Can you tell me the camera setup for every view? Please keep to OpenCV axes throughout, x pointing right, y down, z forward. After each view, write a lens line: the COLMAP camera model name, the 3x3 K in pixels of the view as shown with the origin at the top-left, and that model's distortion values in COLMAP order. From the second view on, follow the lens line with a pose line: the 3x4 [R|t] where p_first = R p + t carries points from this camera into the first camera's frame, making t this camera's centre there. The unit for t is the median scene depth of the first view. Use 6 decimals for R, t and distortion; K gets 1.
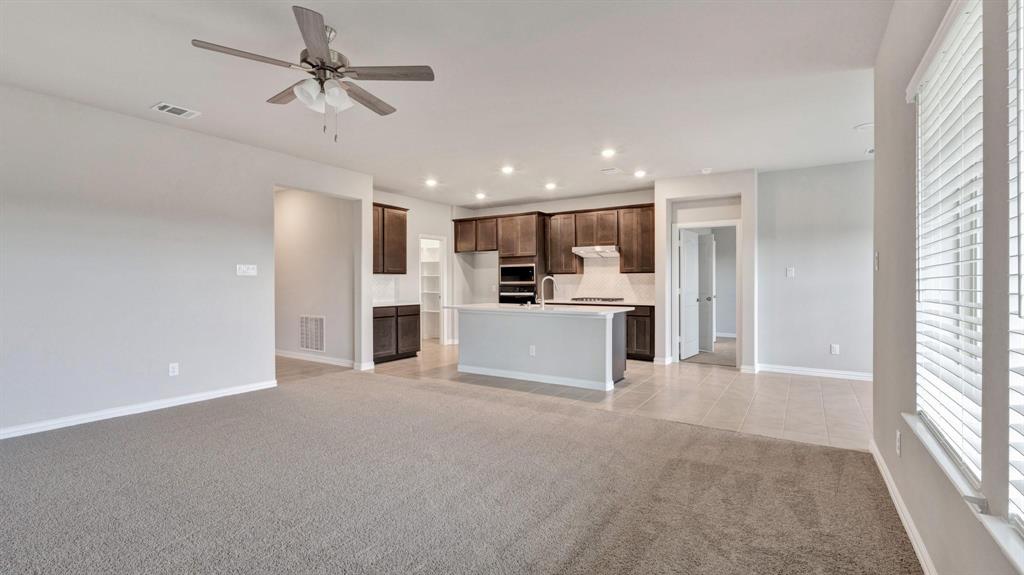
lens RADIAL K [[452.5, 0, 512.0], [0, 452.5, 287.5], [0, 0, 1]] dist [-0.004410, 0.000011]
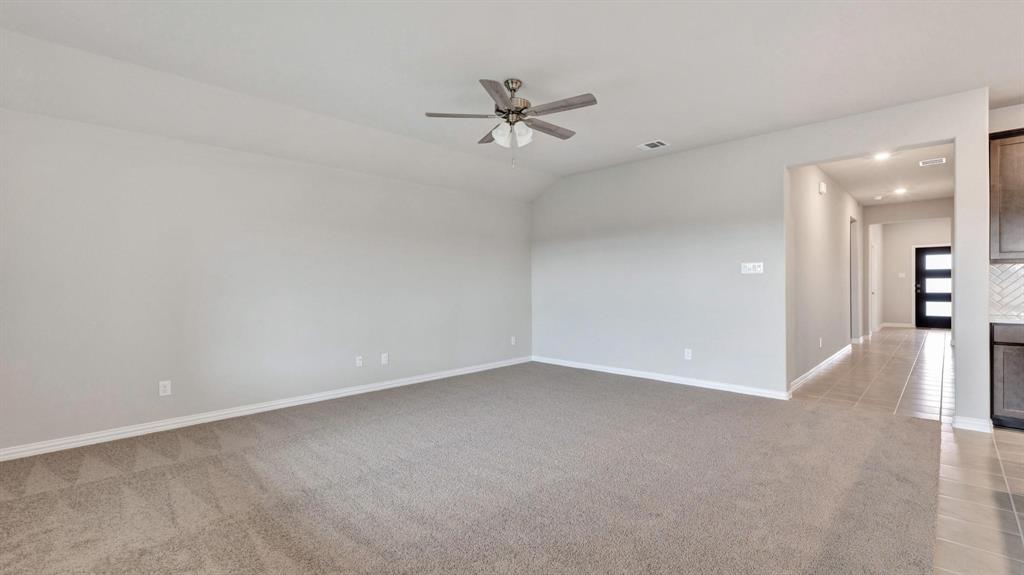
lens RADIAL K [[452.5, 0, 512.0], [0, 452.5, 287.5], [0, 0, 1]] dist [-0.004410, 0.000011]
pose [[-0.204587, 0.009368, -0.978804, 0.305678], [-0.002627, 0.999945, 0.010120, -0.003465], [0.978845, 0.004642, -0.204551, 0.465454]]
